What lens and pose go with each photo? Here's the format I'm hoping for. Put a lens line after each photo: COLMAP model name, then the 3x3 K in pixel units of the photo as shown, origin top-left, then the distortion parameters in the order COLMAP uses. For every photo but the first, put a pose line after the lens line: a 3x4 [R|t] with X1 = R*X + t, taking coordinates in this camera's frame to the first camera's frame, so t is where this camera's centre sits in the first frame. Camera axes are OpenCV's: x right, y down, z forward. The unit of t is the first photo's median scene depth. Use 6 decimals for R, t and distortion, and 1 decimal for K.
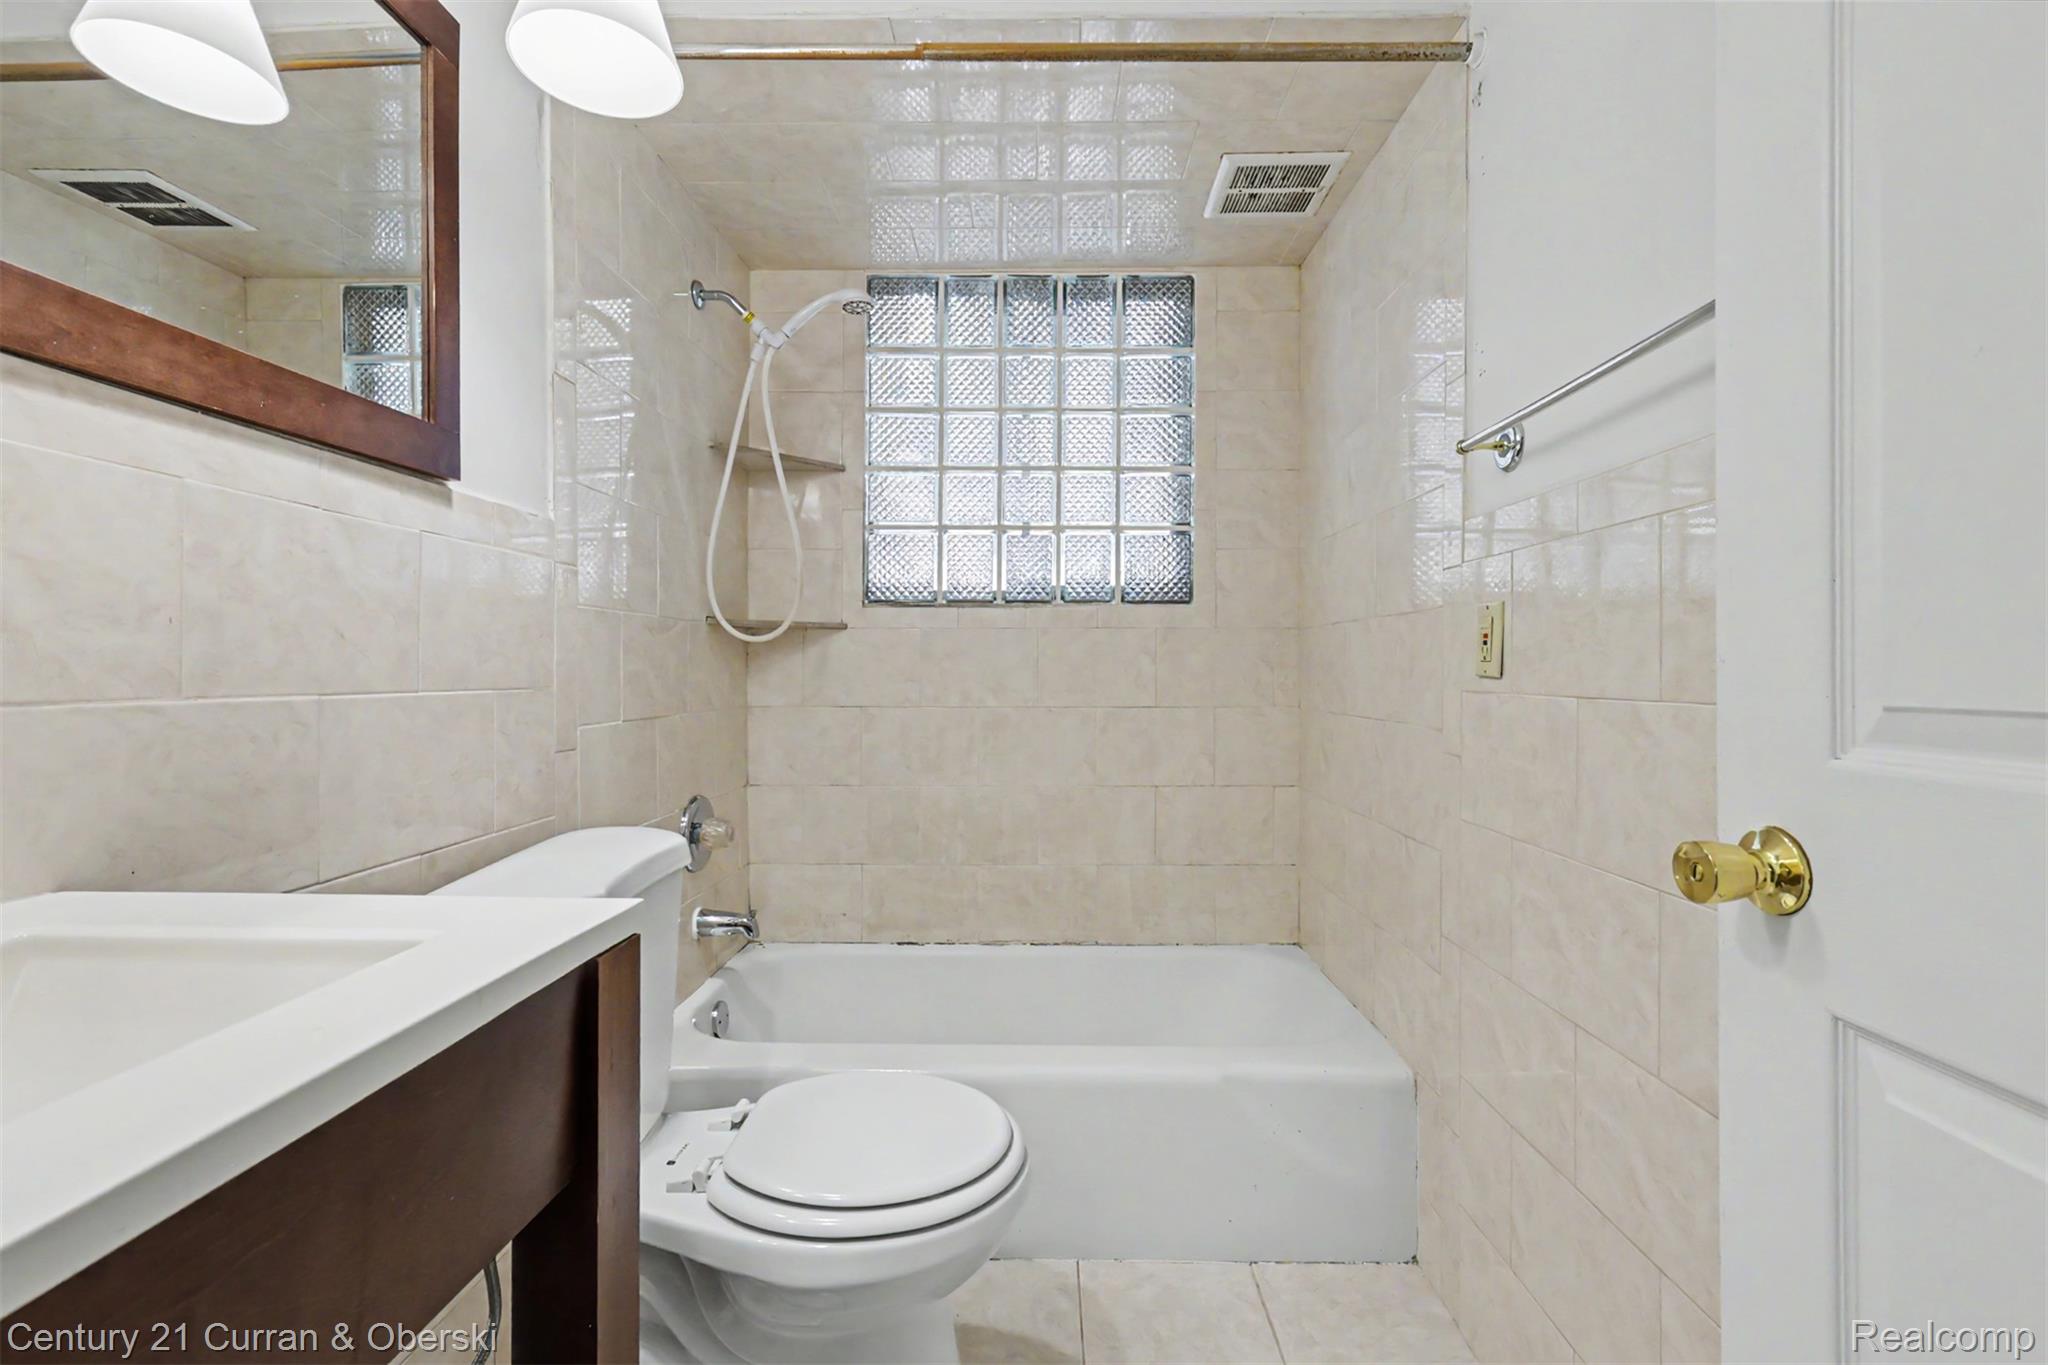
lens RADIAL K [[892.1, 0, 1025.8], [0, 892.1, 675.3], [0, 0, 1]] dist [0.001149, 0.004341]
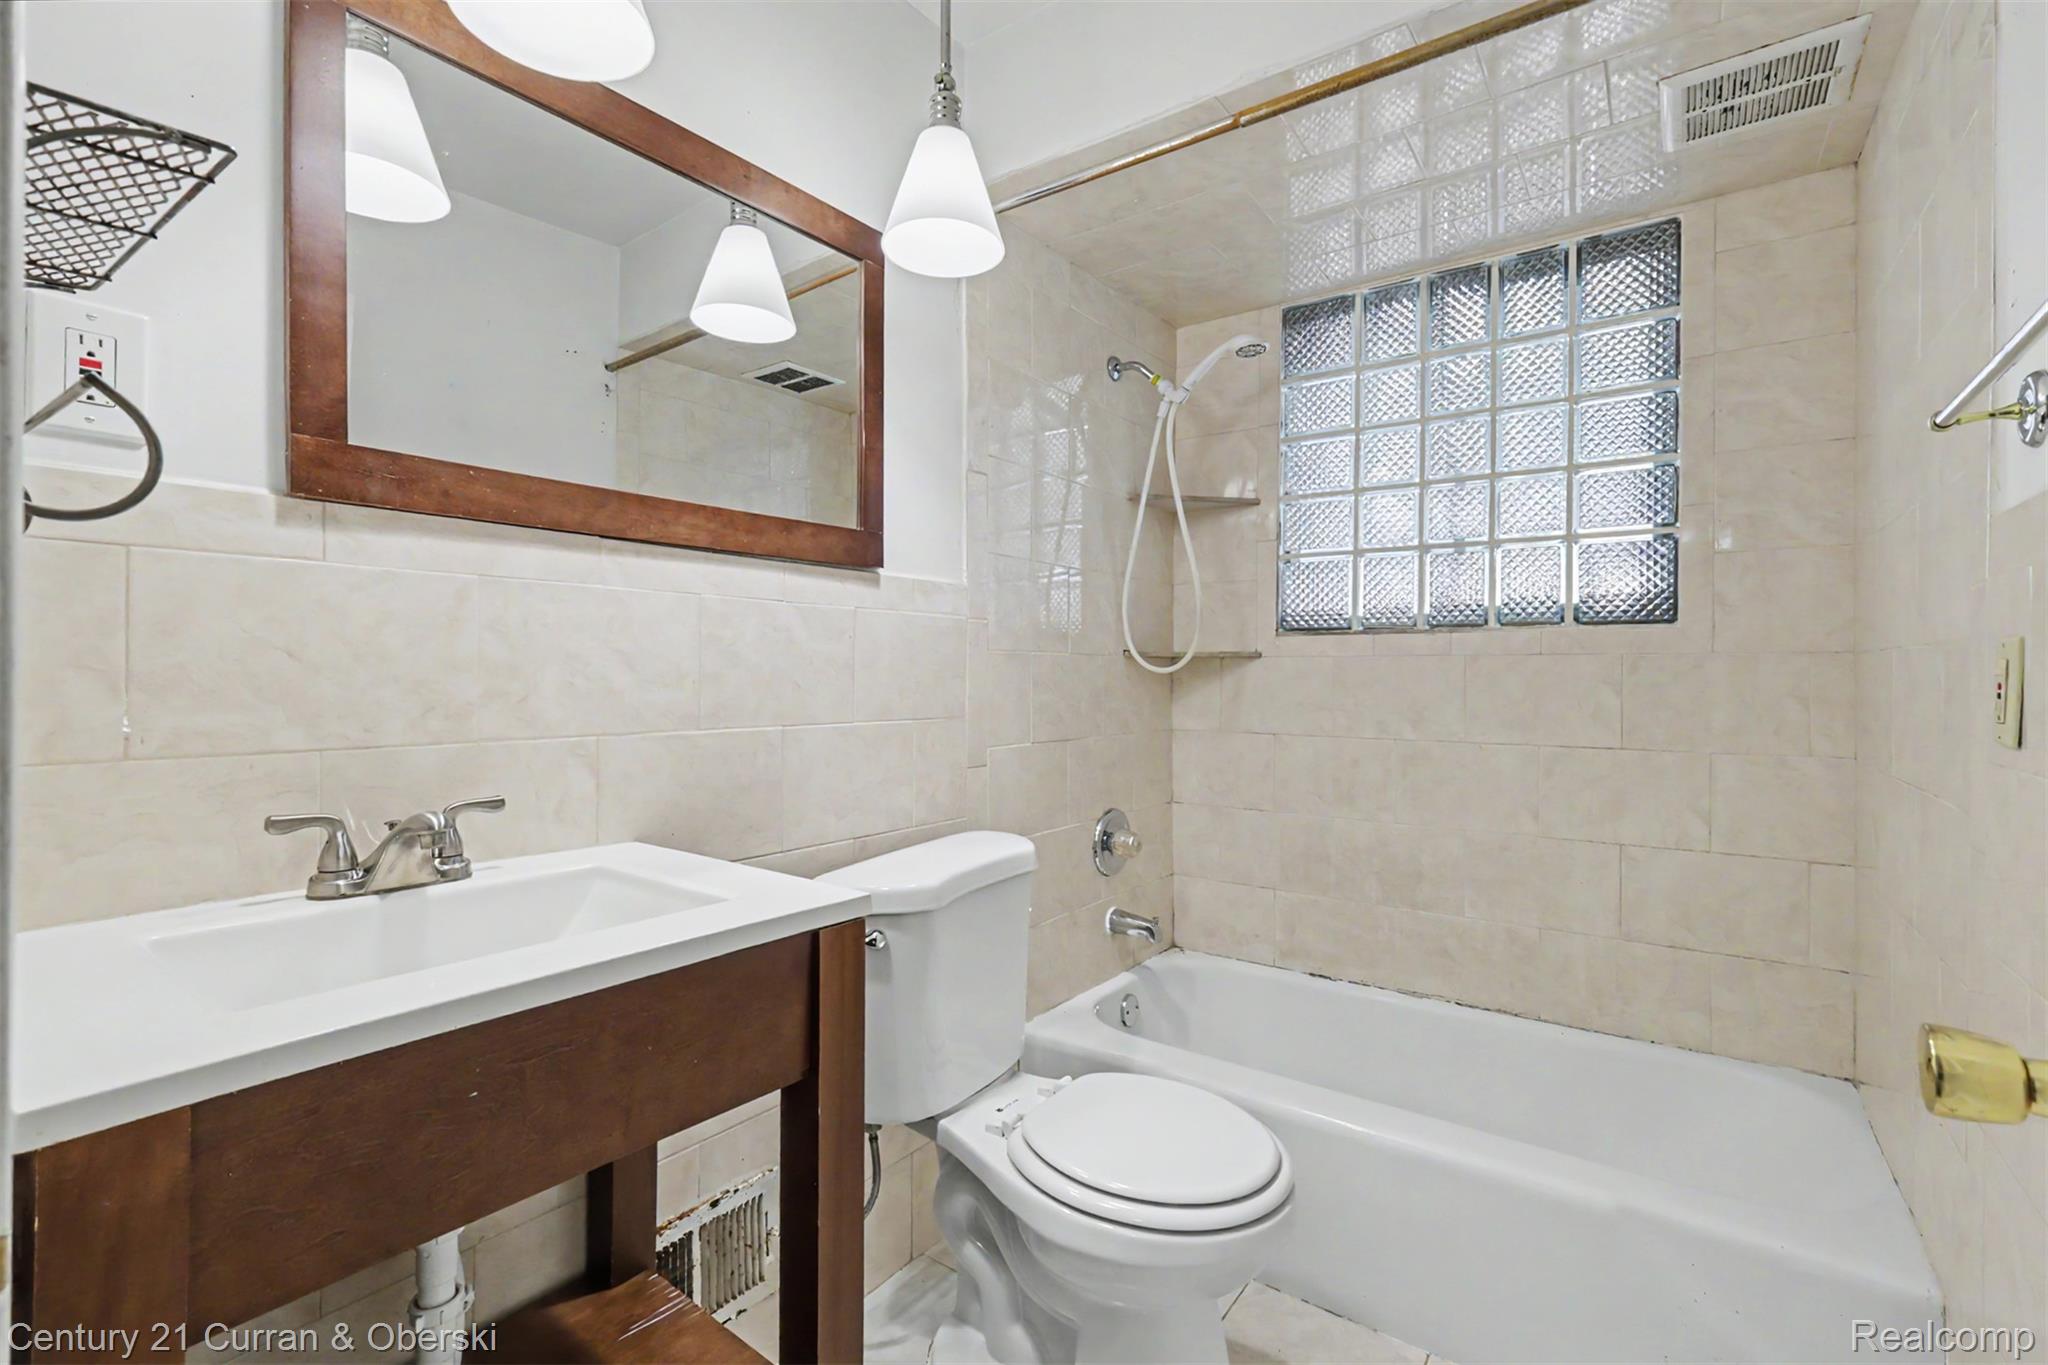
lens RADIAL K [[900.6, 0, 1035.1], [0, 900.6, 674.4], [0, 0, 1]] dist [0.001534, 0.000699]
pose [[0.822152, 0.004010, -0.569254, 0.175325], [-0.007750, 0.999961, -0.004149, -0.026006], [0.569215, 0.007823, 0.822152, 0.000426]]
